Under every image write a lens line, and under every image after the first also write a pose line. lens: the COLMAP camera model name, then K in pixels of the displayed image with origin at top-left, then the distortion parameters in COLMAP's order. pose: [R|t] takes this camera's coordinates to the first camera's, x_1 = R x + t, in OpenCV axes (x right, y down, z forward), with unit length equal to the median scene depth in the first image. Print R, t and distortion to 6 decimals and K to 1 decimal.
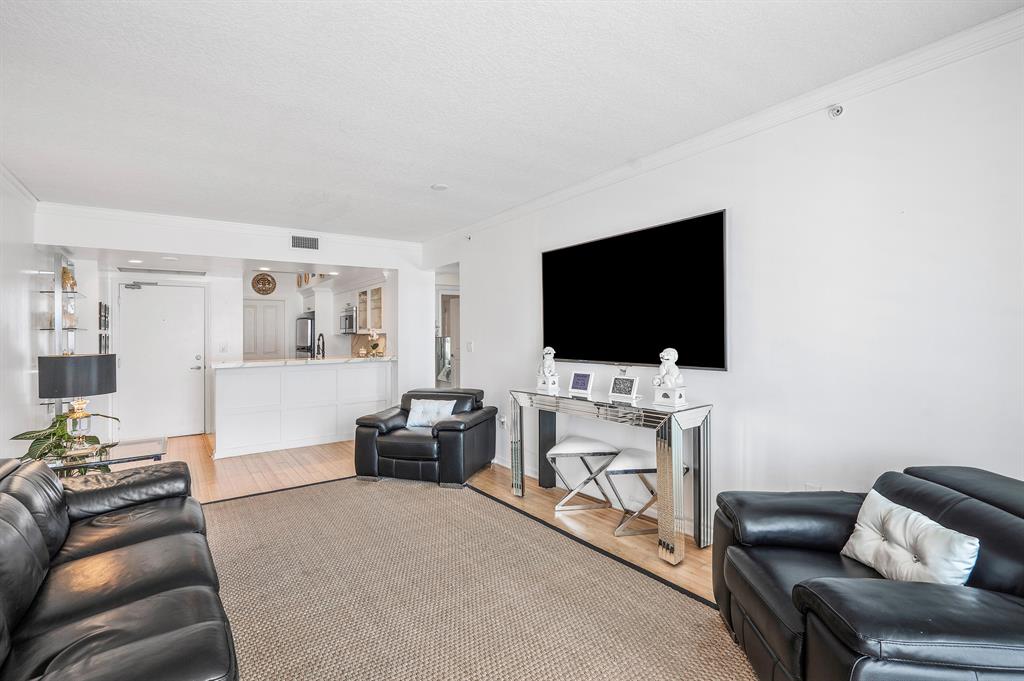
lens RADIAL K [[475.0, 0, 514.3], [0, 475.0, 331.1], [0, 0, 1]] dist [0.000068, -0.000085]
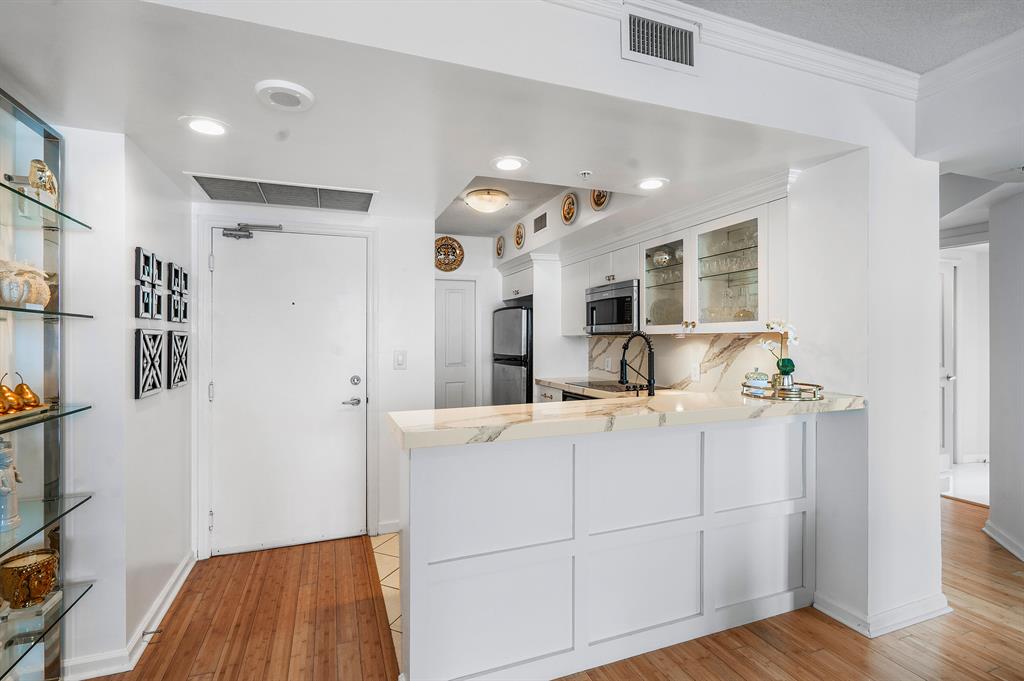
lens RADIAL K [[475.0, 0, 514.3], [0, 475.0, 331.1], [0, 0, 1]] dist [0.000068, -0.000085]
pose [[0.968245, 0.001911, -0.249995, -0.335681], [-0.003469, 0.999977, -0.005793, 0.006058], [0.249978, 0.006476, 0.968230, 0.494656]]
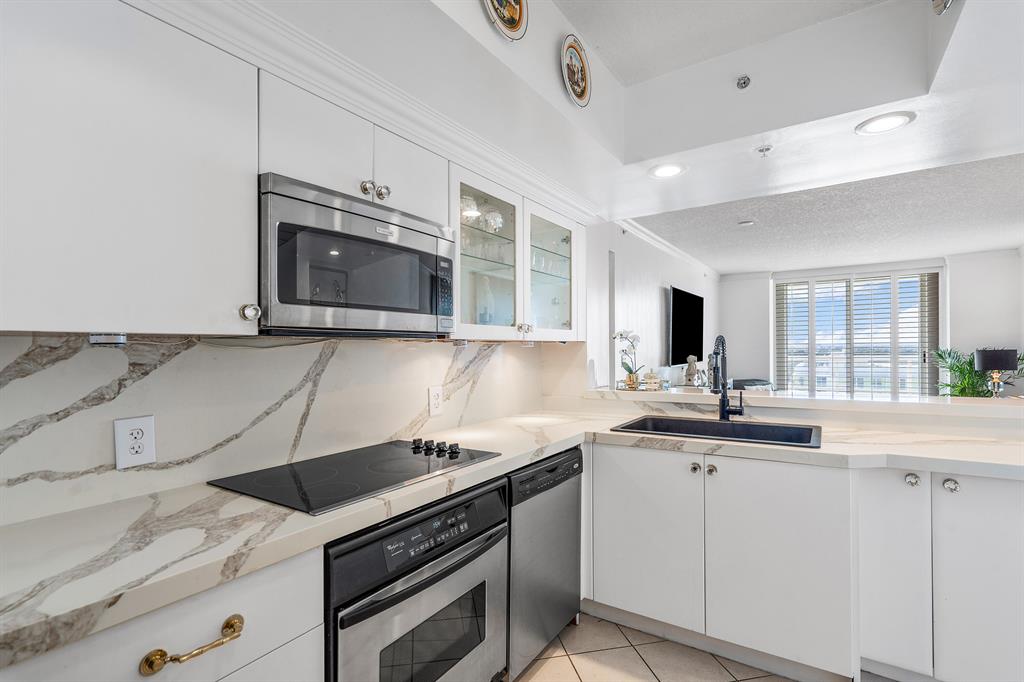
lens RADIAL K [[483.7, 0, 504.3], [0, 483.7, 350.5], [0, 0, 1]] dist [-0.002141, -0.000025]
pose [[-0.342389, 0.018000, 0.939386, -0.583937], [0.012387, 0.999816, -0.014643, 0.016456], [-0.939476, 0.006623, -0.342549, 1.064167]]
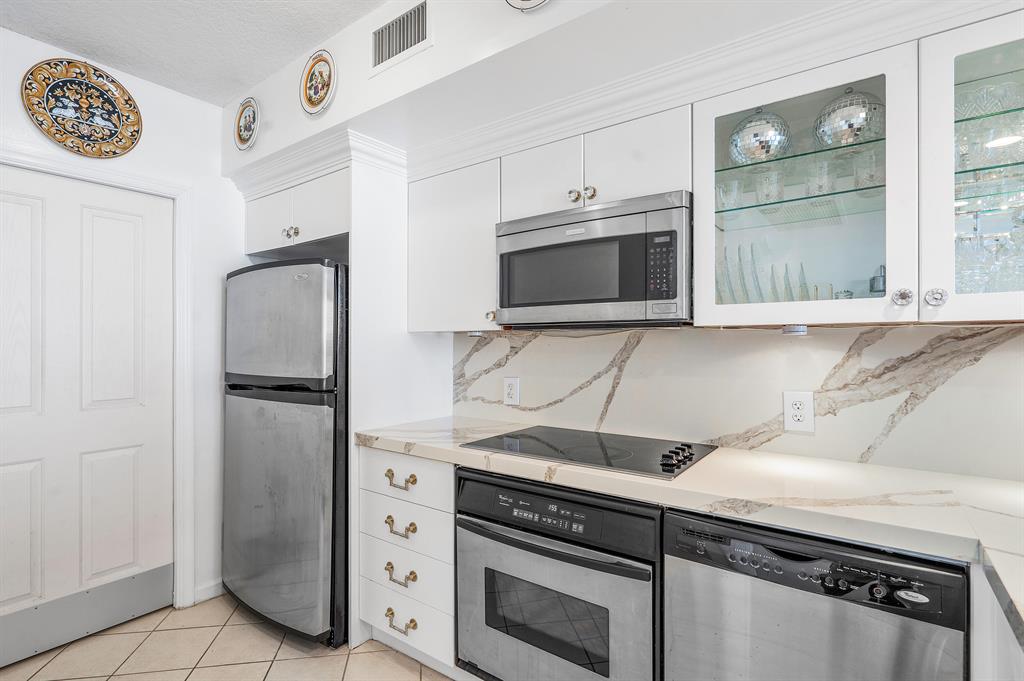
lens RADIAL K [[488.9, 0, 512.0], [0, 488.9, 340.5], [0, 0, 1]] dist [-0.002788, -0.000248]
pose [[0.950469, 0.014313, 0.310488, -0.470067], [-0.013599, 0.999898, -0.004465, 0.014278], [-0.310520, 0.000022, 0.950567, 0.830748]]
